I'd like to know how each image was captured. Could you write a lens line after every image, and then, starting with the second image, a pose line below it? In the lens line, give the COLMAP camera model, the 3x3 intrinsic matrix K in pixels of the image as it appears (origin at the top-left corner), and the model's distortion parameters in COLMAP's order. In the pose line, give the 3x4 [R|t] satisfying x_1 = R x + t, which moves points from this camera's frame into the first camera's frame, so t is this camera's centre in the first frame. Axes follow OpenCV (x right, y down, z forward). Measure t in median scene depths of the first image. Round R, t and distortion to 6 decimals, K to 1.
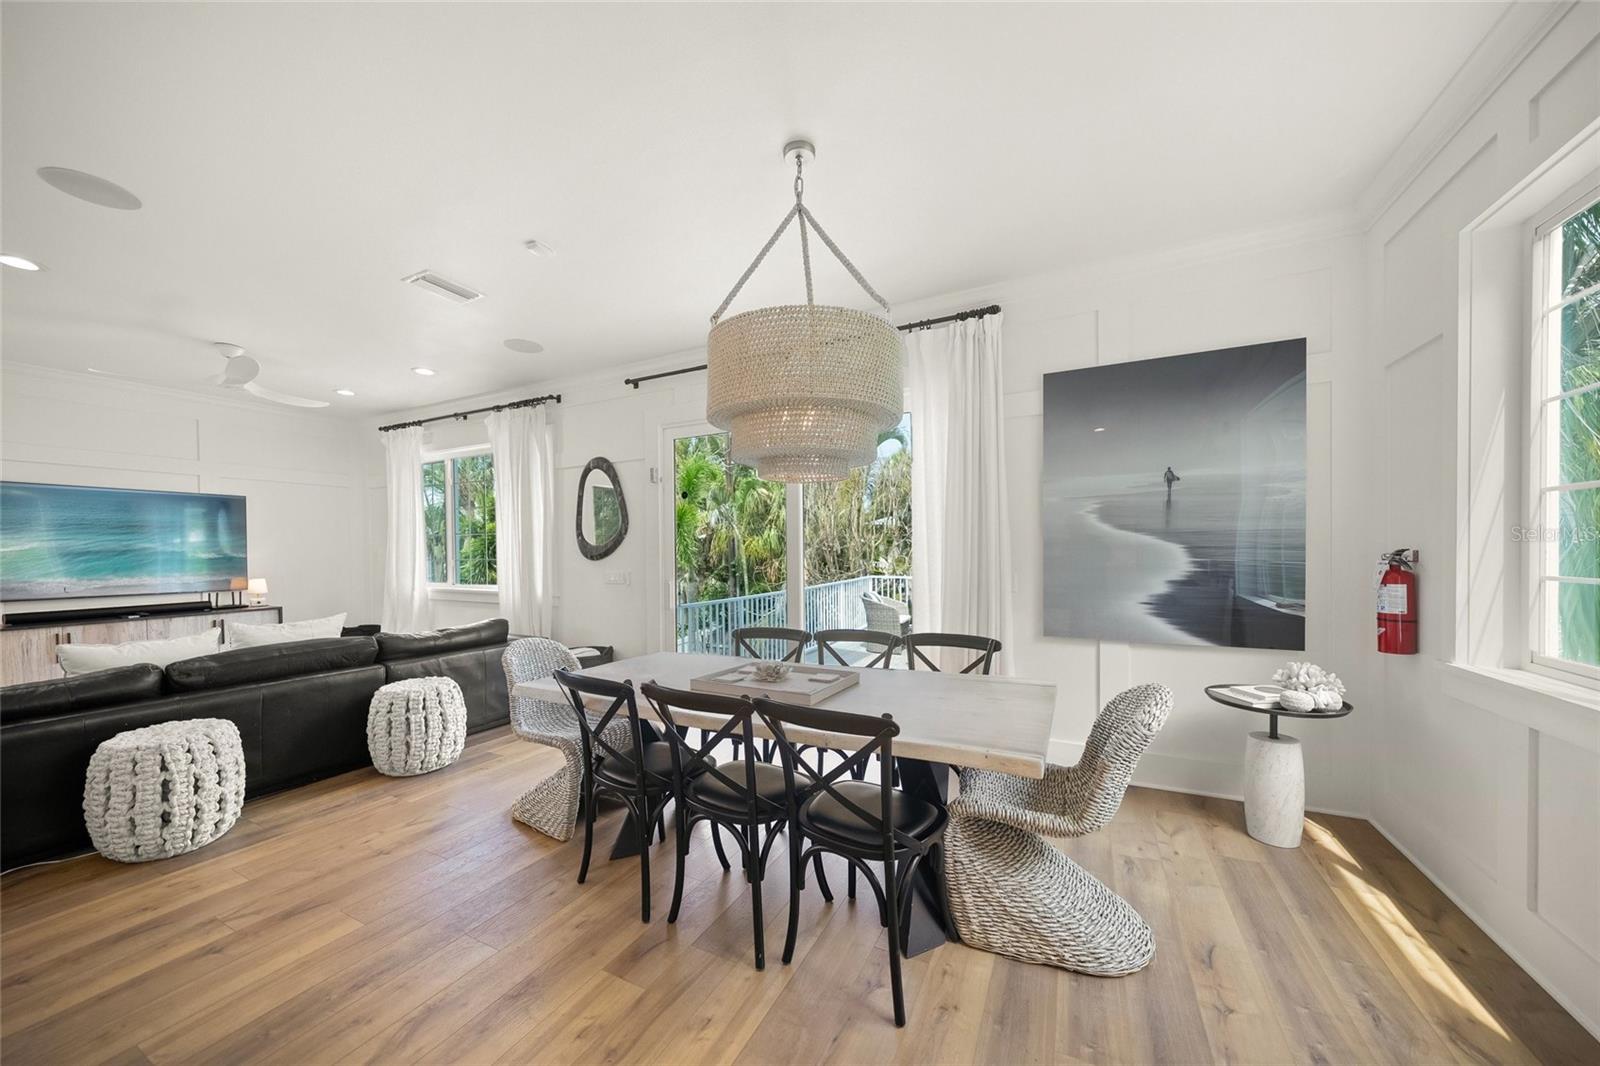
lens RADIAL K [[553.1, 0, 804.4], [0, 553.1, 556.9], [0, 0, 1]] dist [-0.005033, -0.000103]
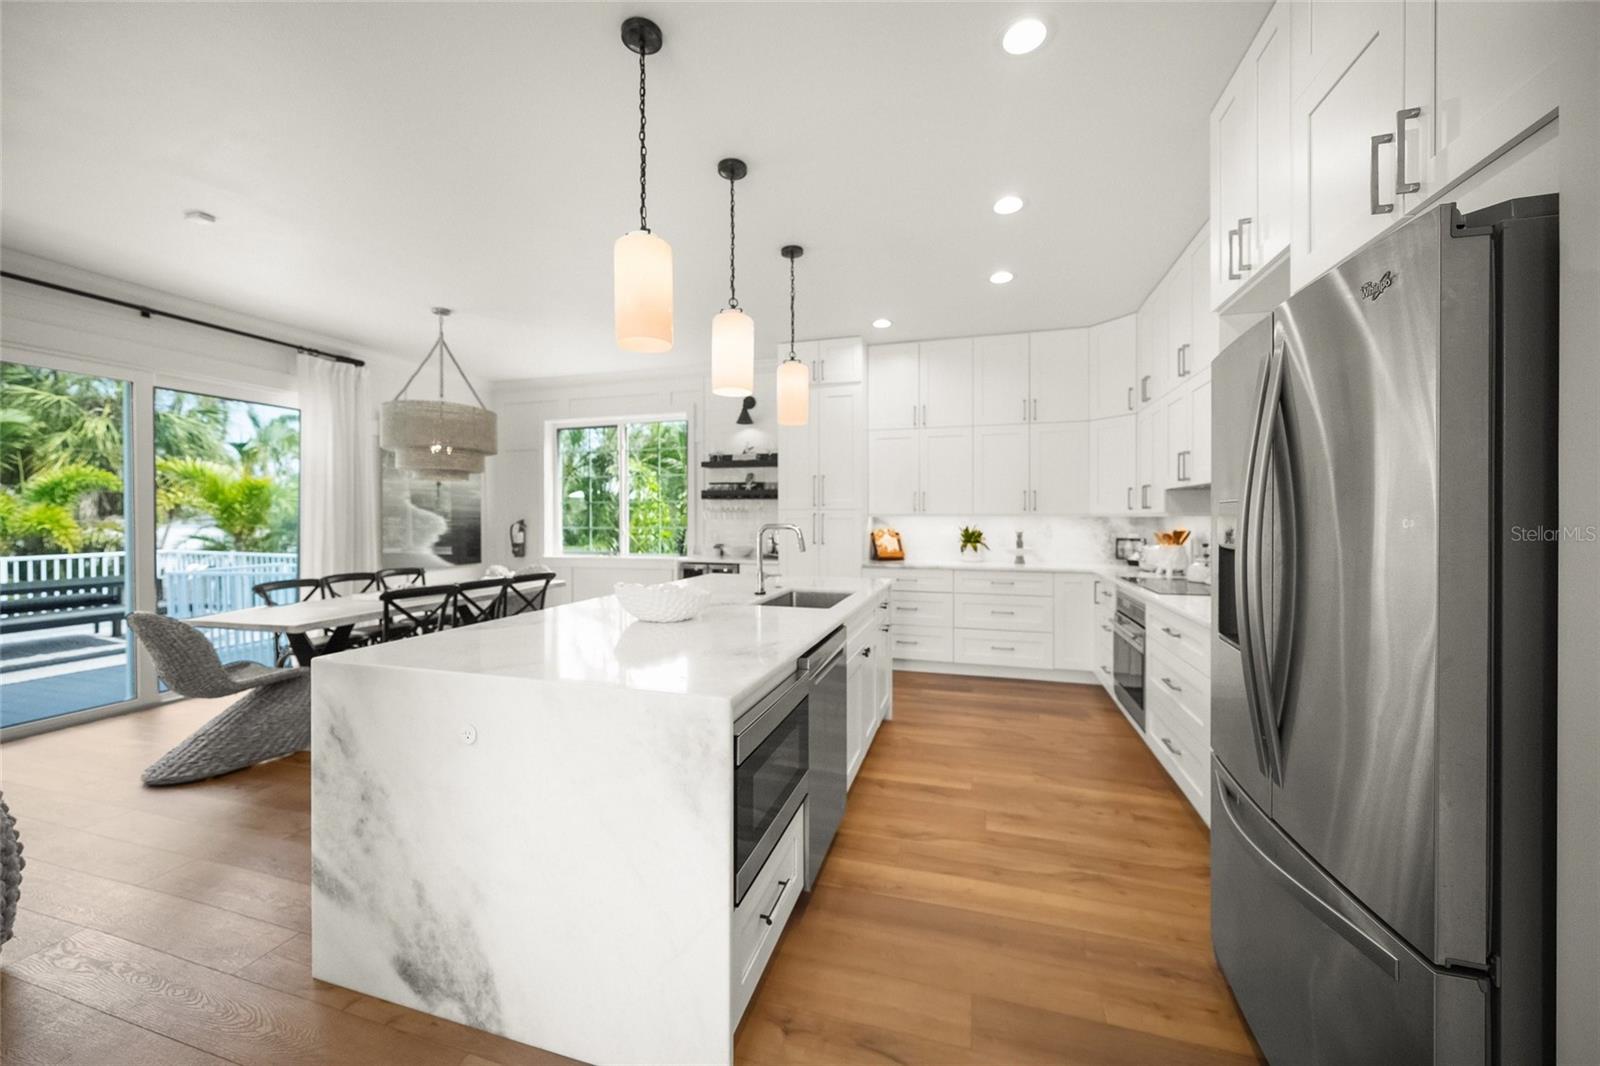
lens RADIAL K [[592.6, 0, 799.4], [0, 592.6, 519.3], [0, 0, 1]] dist [-0.000735, -0.000022]
pose [[-0.173477, 0.009609, 0.984791, -1.630808], [0.013789, 0.999878, -0.007328, 0.018923], [-0.984741, 0.012308, -0.173588, 0.093099]]
